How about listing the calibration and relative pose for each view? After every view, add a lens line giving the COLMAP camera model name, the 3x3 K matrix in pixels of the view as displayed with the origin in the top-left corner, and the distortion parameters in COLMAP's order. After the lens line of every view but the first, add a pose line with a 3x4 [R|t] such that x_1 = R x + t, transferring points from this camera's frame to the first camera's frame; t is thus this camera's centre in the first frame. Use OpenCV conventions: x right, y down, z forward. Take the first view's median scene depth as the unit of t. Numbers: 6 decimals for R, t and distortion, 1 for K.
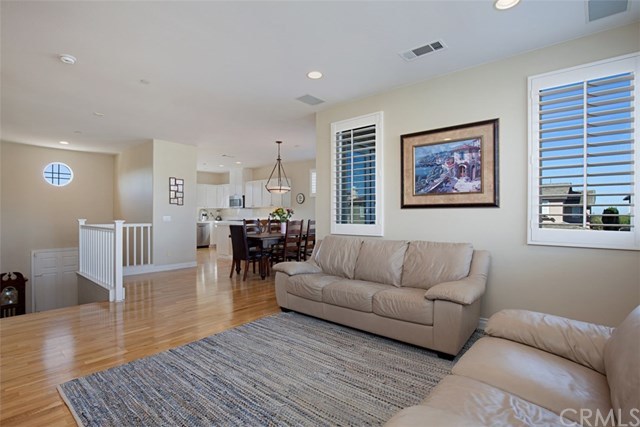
lens RADIAL K [[317.5, 0, 334.5], [0, 317.5, 213.9], [0, 0, 1]] dist [-0.029687, -0.000247]
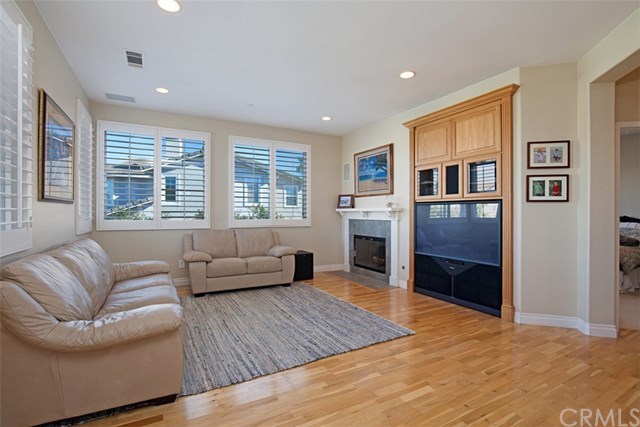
lens RADIAL K [[290.6, 0, 324.0], [0, 290.6, 216.6], [0, 0, 1]] dist [-0.024248, -0.000033]
pose [[-0.930251, -0.008366, 0.366828, -0.663909], [-0.006205, 0.999956, 0.007070, 0.009069], [-0.366871, 0.004300, -0.930262, 1.602866]]
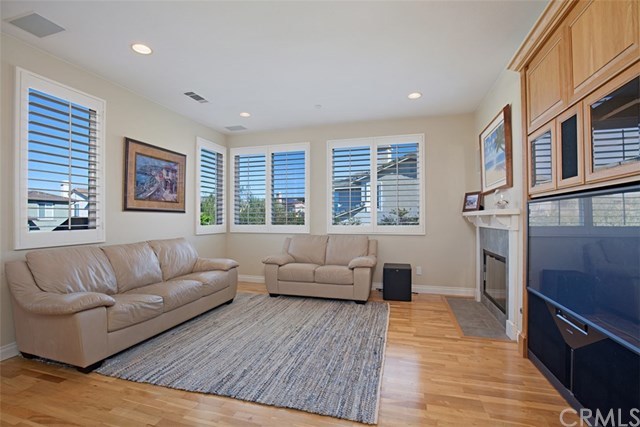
lens RADIAL K [[290.6, 0, 324.0], [0, 290.6, 216.6], [0, 0, 1]] dist [-0.024248, -0.000033]
pose [[-0.414541, 0.004459, 0.910020, -1.037036], [-0.003958, 0.999970, -0.006703, 0.003686], [-0.910022, -0.006381, -0.414510, 0.970079]]
